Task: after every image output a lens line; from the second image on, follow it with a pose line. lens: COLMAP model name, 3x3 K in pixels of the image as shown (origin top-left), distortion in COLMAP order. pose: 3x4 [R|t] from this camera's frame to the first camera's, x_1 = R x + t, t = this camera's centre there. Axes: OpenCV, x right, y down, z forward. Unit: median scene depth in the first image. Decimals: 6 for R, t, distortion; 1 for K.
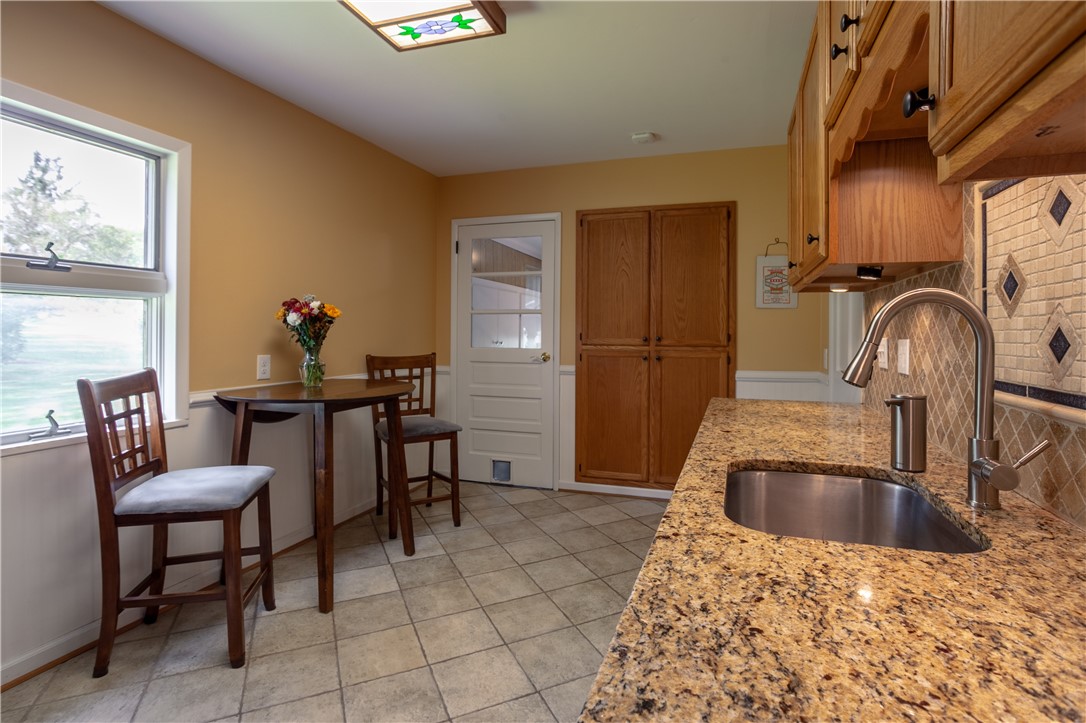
lens RADIAL K [[541.4, 0, 561.2], [0, 541.4, 320.1], [0, 0, 1]] dist [-0.050867, 0.020848]
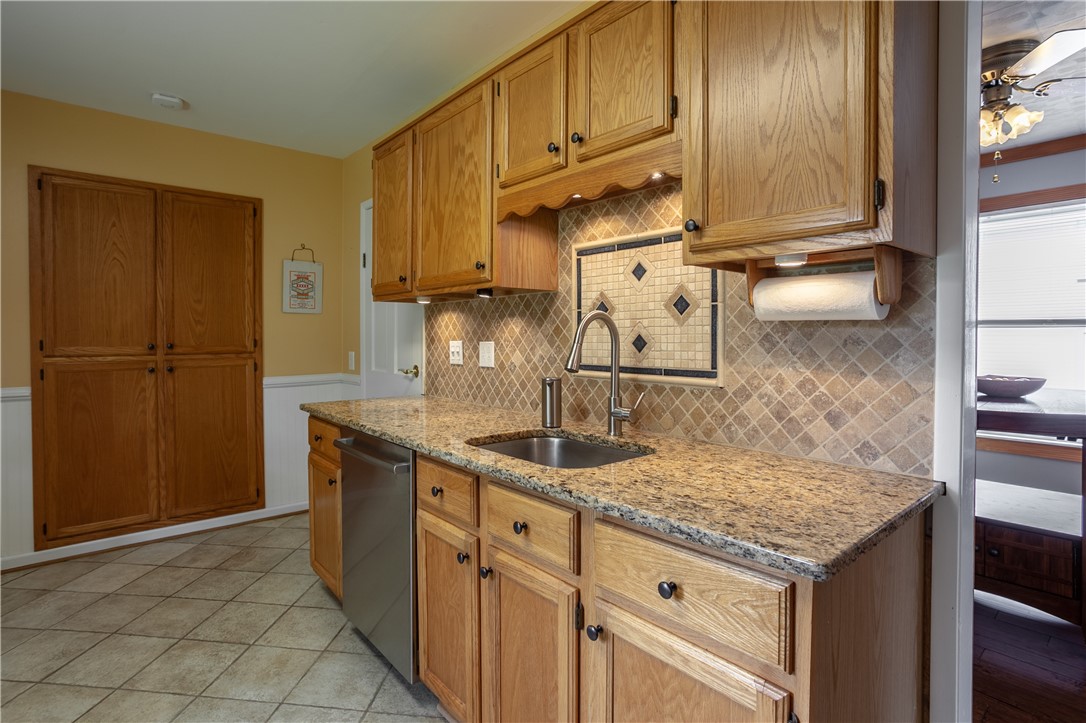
lens RADIAL K [[541.4, 0, 566.8], [0, 541.4, 335.2], [0, 0, 1]] dist [-0.050867, 0.020848]
pose [[0.501496, -0.007604, 0.865127, -0.223290], [-0.012276, 0.999798, 0.015903, -0.002571], [-0.865073, -0.018595, 0.501301, 0.060939]]
